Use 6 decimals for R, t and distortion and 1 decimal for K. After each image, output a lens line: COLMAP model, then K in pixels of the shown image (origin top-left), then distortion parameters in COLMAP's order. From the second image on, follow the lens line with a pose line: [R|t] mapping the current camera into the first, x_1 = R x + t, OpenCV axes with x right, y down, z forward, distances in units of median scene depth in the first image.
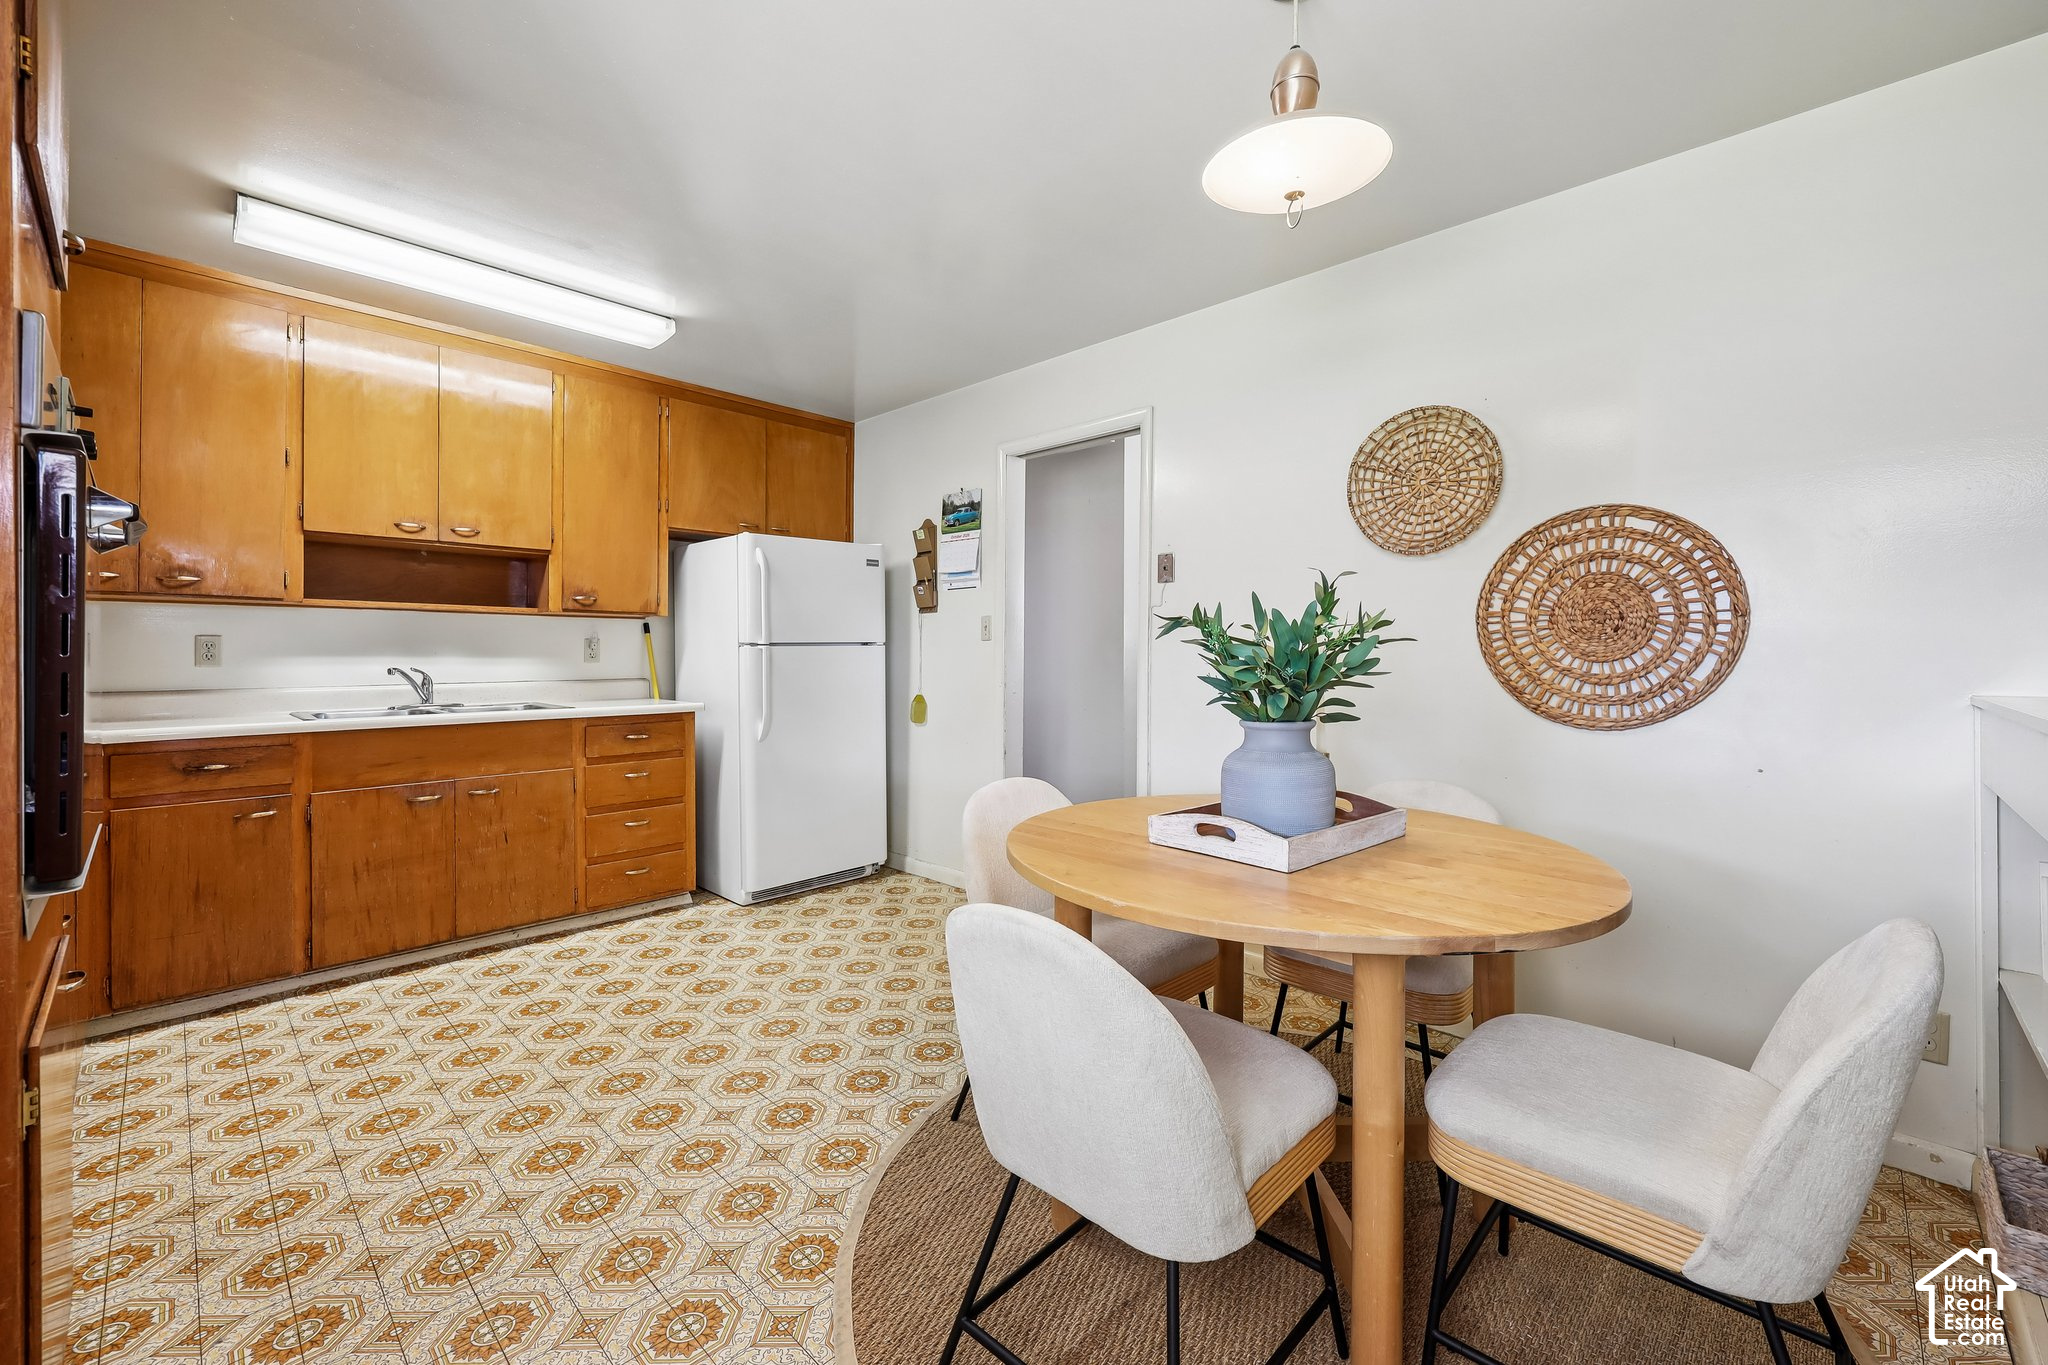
lens RADIAL K [[834.5, 0, 1019.5], [0, 834.5, 652.8], [0, 0, 1]] dist [0.001463, -0.000439]
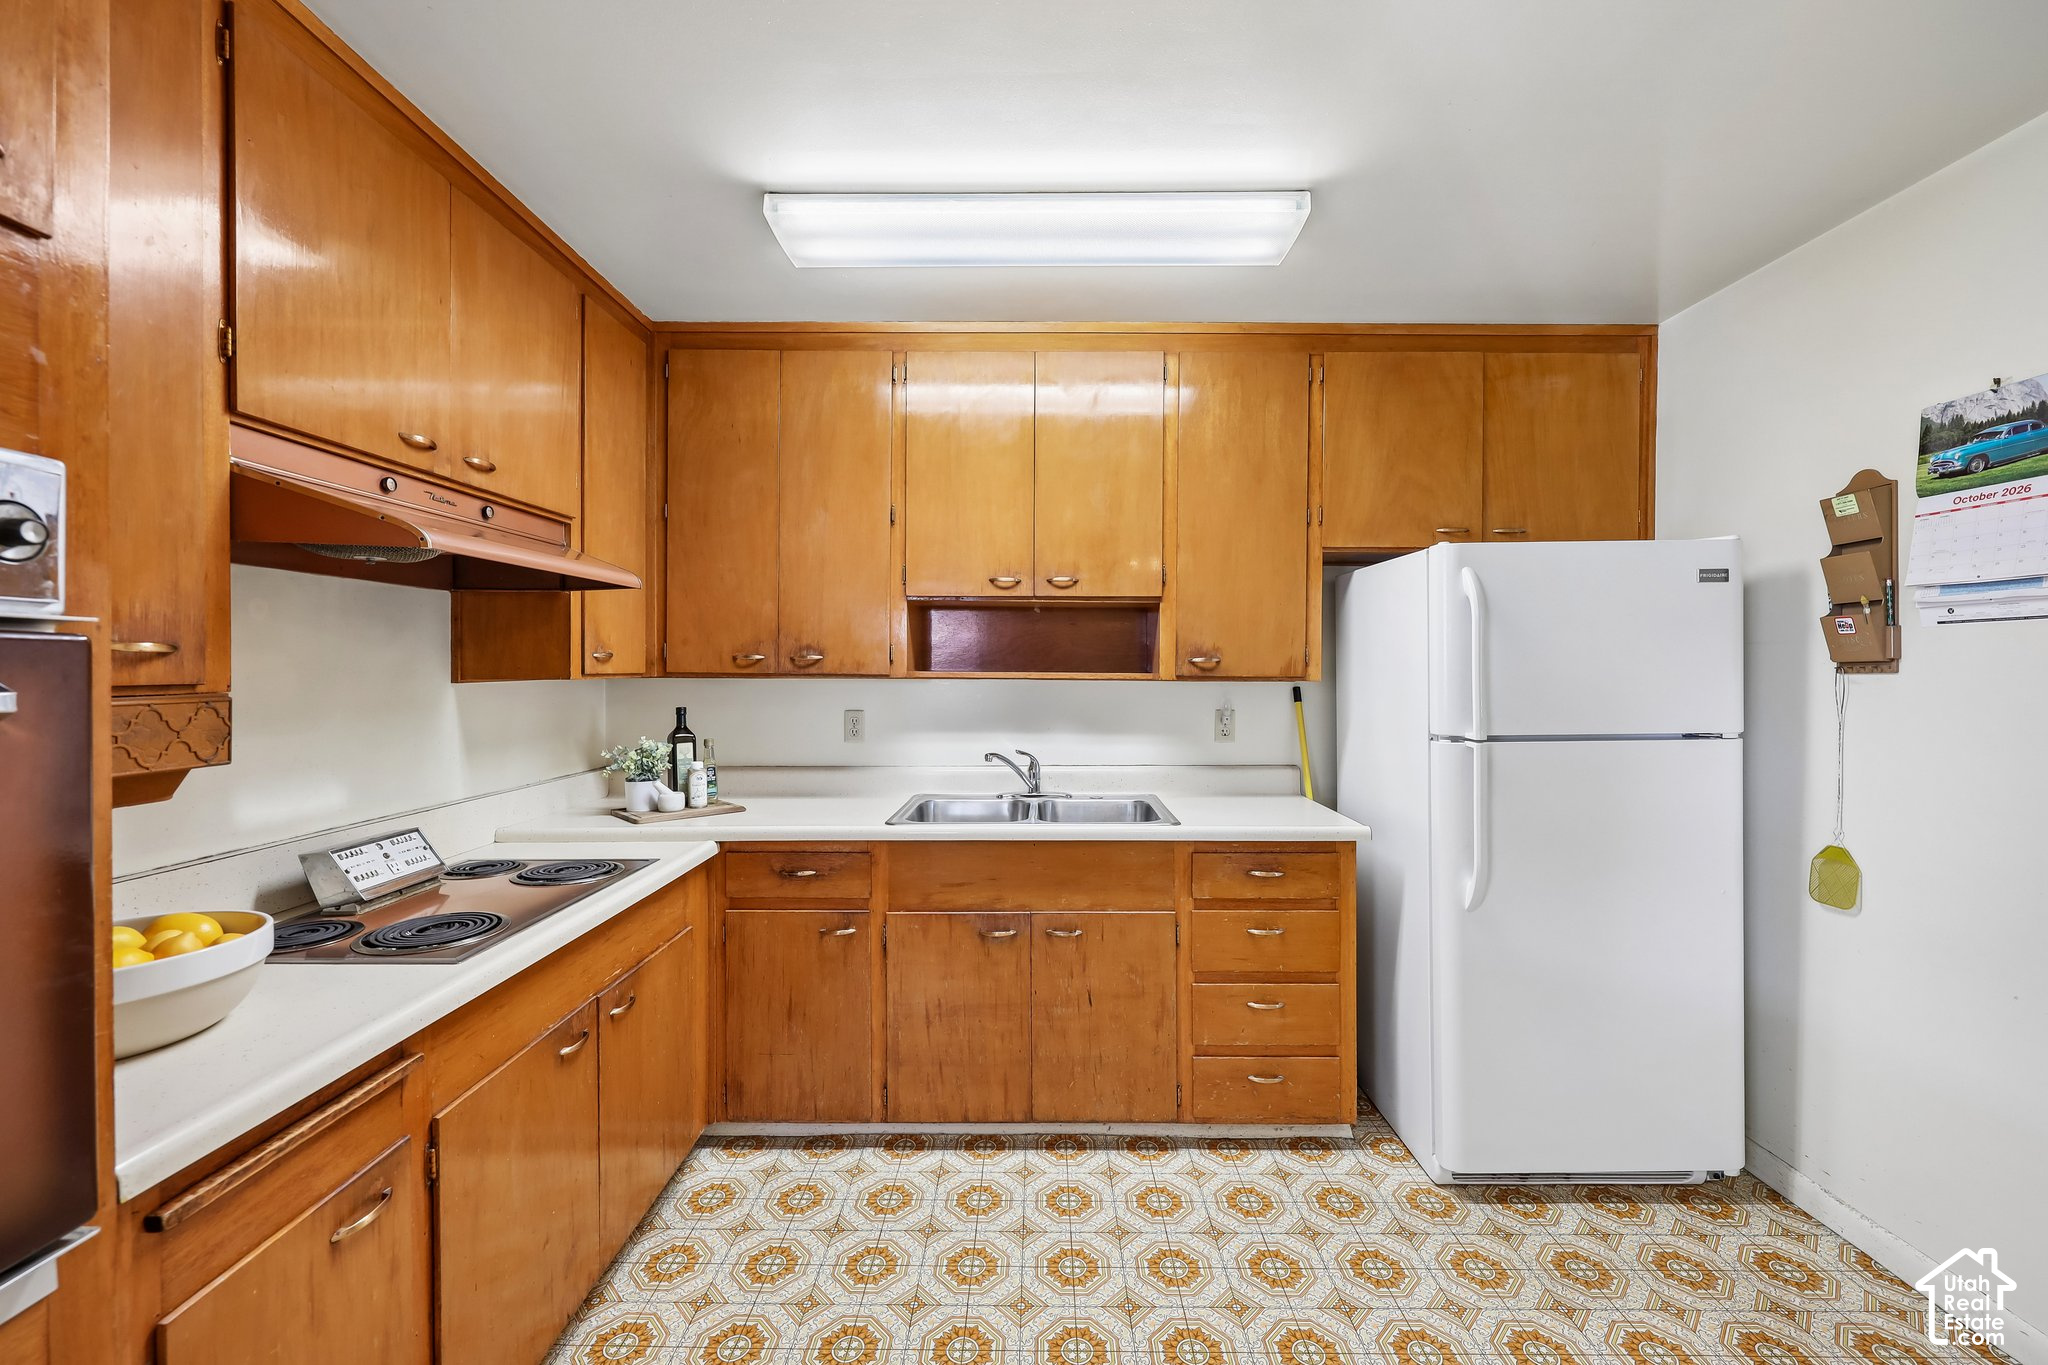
lens RADIAL K [[834.5, 0, 1022.4], [0, 834.5, 675.4], [0, 0, 1]] dist [0.001463, -0.000439]
pose [[0.693137, 0.004536, -0.720792, -0.114136], [0.000029, 0.999980, 0.006322, -0.056888], [0.720806, -0.004403, 0.693123, 0.393518]]
